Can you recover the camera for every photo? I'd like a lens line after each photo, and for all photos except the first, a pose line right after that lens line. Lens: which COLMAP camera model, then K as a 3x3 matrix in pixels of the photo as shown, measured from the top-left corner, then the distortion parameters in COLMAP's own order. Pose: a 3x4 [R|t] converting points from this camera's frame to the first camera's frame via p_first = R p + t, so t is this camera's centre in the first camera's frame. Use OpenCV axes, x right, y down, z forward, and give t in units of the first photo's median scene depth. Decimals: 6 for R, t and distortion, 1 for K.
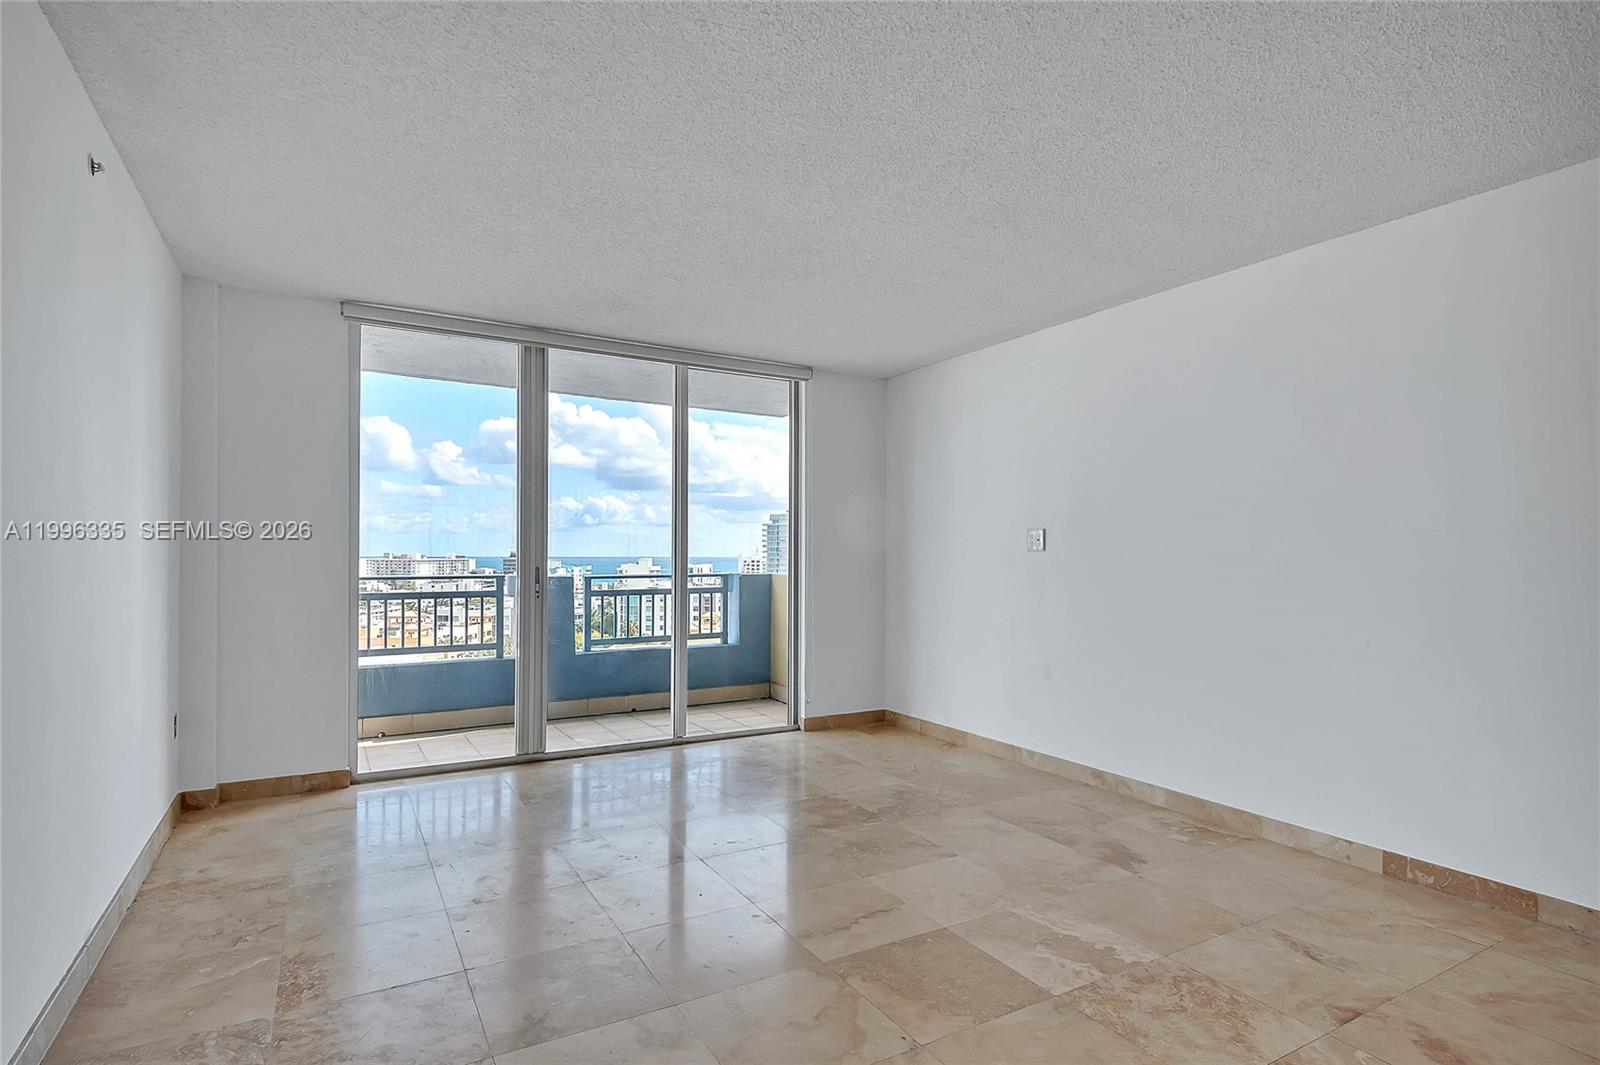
lens RADIAL K [[796.2, 0, 815.5], [0, 796.2, 559.8], [0, 0, 1]] dist [0.030985, -0.018231]
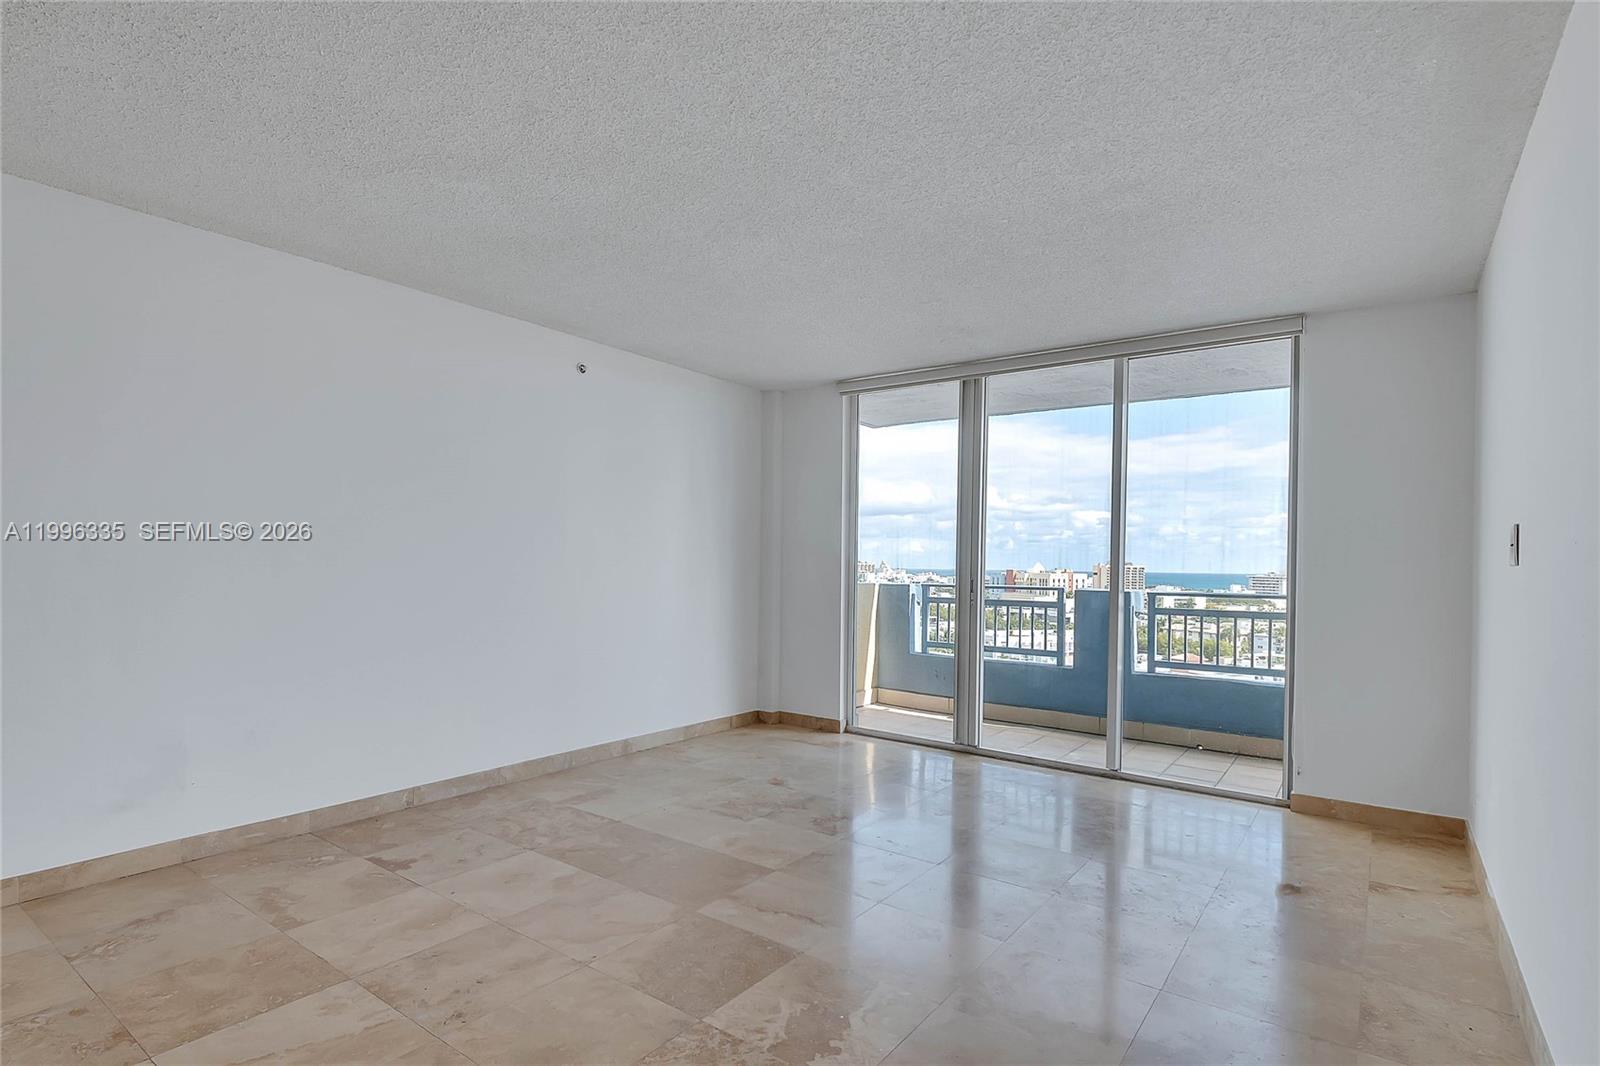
lens RADIAL K [[801.7, 0, 803.1], [0, 801.7, 567.5], [0, 0, 1]] dist [0.034525, -0.019908]
pose [[0.407297, 0.005567, -0.913279, 0.546904], [-0.020165, 0.999792, -0.002899, 0.003181], [0.913073, 0.019597, 0.407325, 0.318479]]
